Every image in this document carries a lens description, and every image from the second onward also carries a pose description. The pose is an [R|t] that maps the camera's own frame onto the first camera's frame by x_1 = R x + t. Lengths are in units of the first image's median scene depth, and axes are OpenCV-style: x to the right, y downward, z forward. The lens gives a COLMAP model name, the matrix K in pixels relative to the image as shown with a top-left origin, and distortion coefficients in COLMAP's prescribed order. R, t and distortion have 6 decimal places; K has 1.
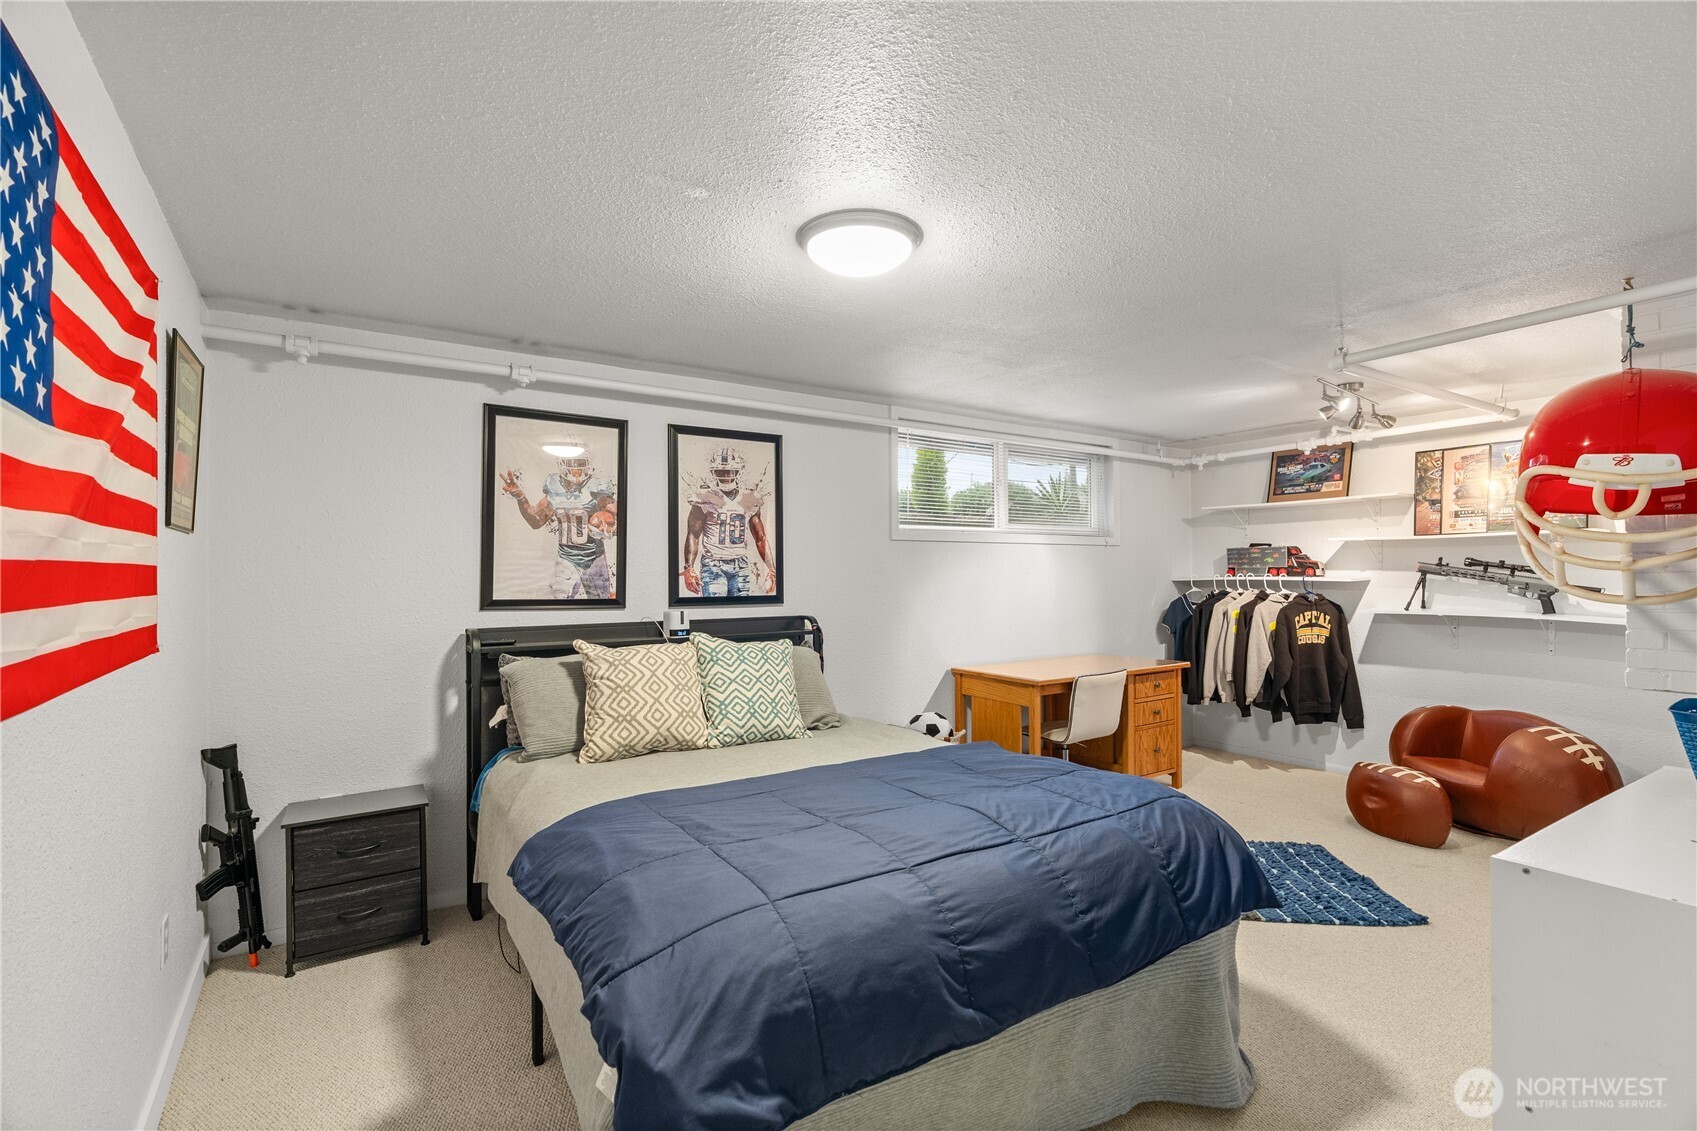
lens RADIAL K [[785.1, 0, 841.8], [0, 785.1, 578.7], [0, 0, 1]] dist [-0.014456, 0.007231]
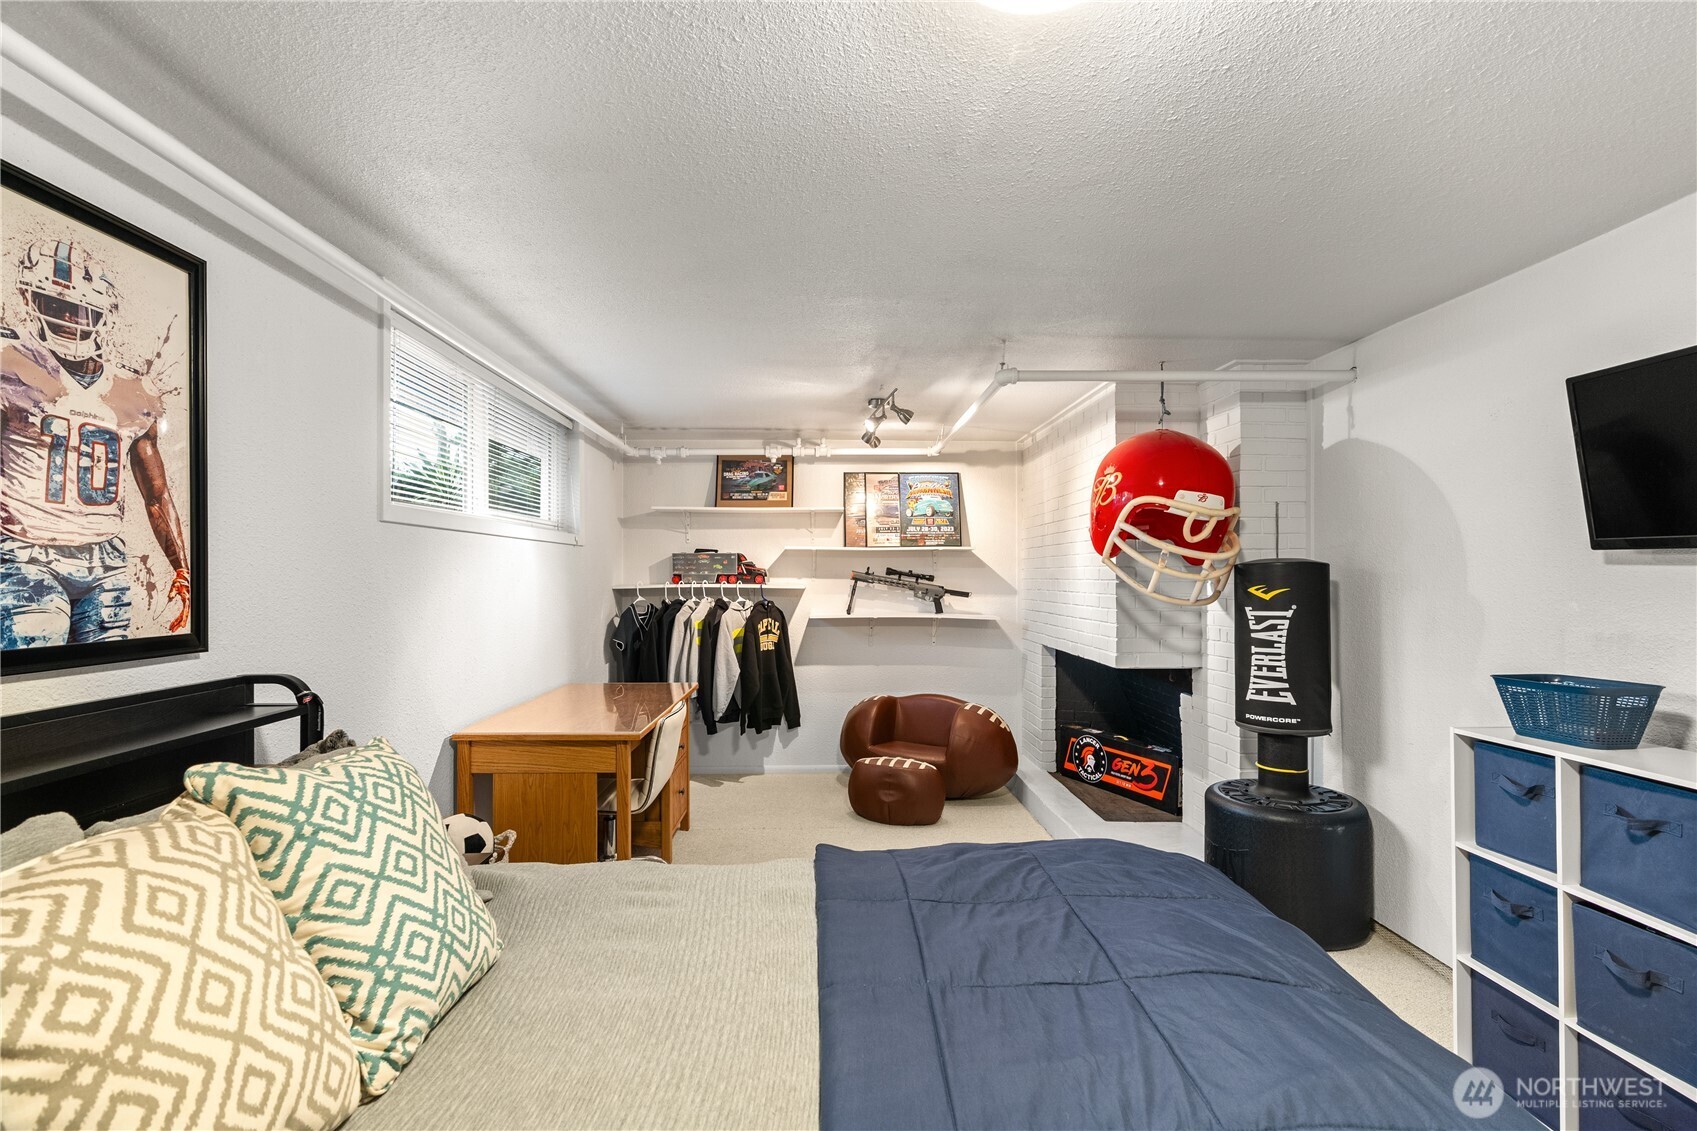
lens RADIAL K [[785.1, 0, 841.8], [0, 785.1, 578.7], [0, 0, 1]] dist [-0.014456, 0.007231]
pose [[0.516695, 0.001960, 0.856167, -0.237687], [0.003633, 0.999983, -0.004482, -0.005062], [-0.856162, 0.005426, 0.516679, 0.437486]]
